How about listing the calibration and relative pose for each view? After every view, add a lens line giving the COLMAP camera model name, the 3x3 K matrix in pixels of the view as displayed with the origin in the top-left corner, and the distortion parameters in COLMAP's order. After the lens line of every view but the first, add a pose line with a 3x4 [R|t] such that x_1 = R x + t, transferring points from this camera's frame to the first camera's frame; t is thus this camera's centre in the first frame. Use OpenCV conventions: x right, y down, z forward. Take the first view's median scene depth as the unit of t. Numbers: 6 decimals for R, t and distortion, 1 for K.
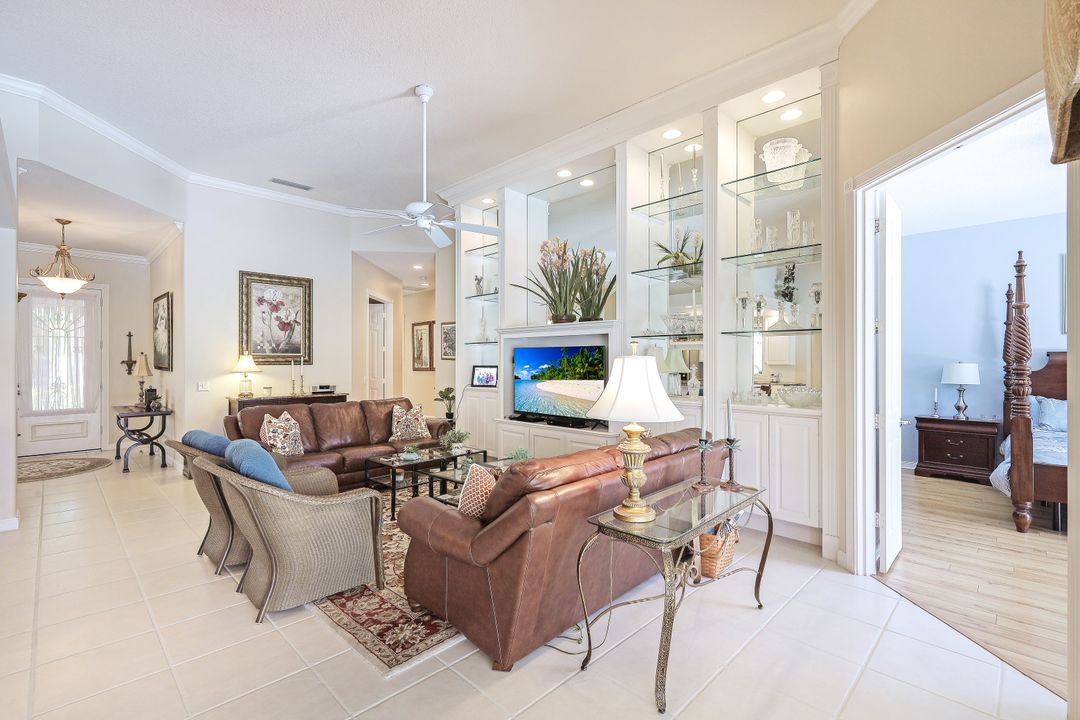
lens RADIAL K [[490.4, 0, 540.0], [0, 490.4, 360.0], [0, 0, 1]] dist [0.001895, -0.000152]
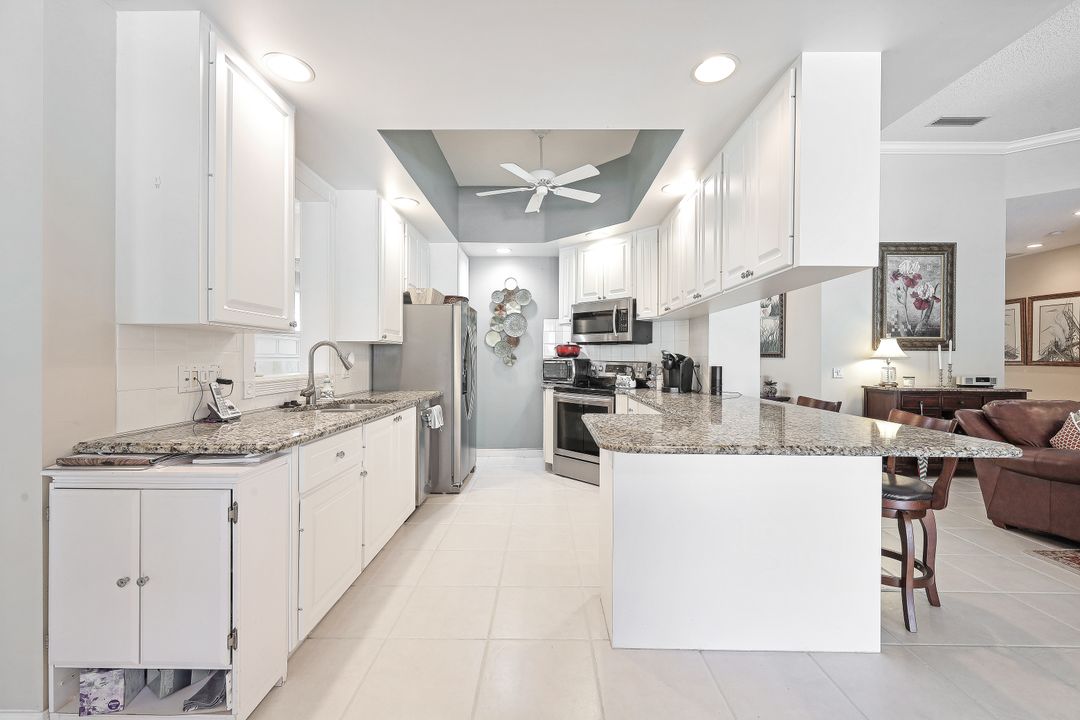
lens RADIAL K [[438.8, 0, 540.0], [0, 438.8, 360.0], [0, 0, 1]] dist [0.000373, 0.000043]
pose [[0.696396, 0.004698, -0.717642, -0.436438], [-0.005104, 0.999986, 0.001594, 0.027658], [0.717639, 0.002552, 0.696410, 0.024312]]
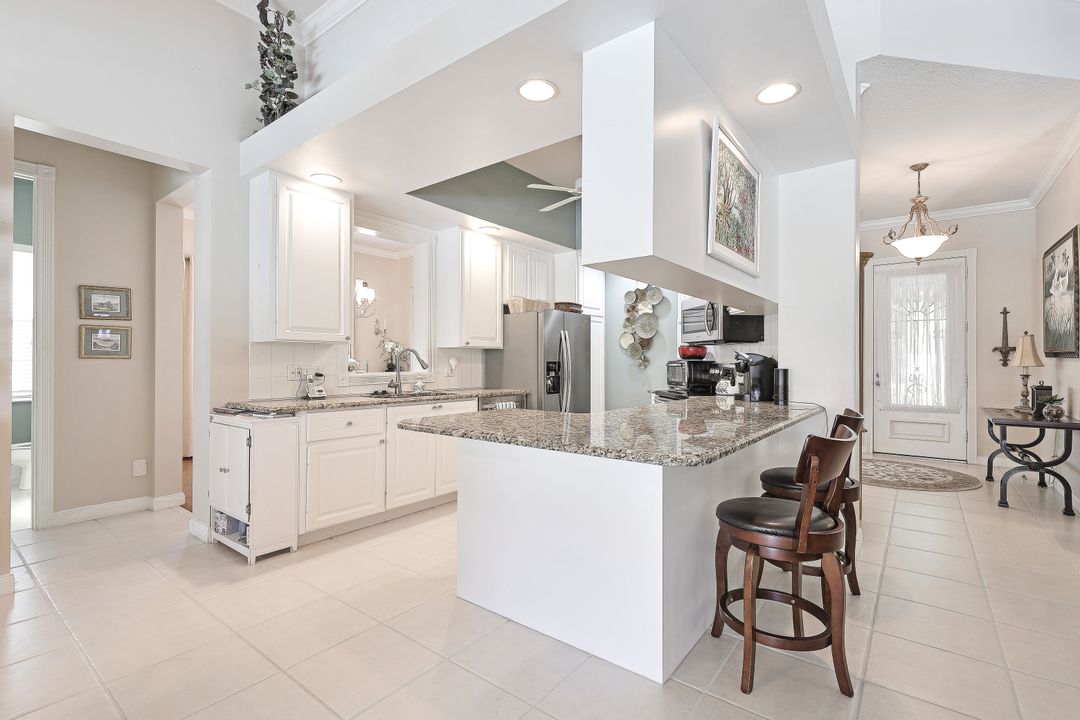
lens RADIAL K [[490.4, 0, 540.0], [0, 490.4, 360.0], [0, 0, 1]] dist [0.001895, -0.000152]
pose [[0.125858, -0.005029, -0.992036, -0.228093], [-0.002502, 0.999982, -0.005387, 0.029647], [0.992045, 0.003160, 0.125843, 0.255910]]
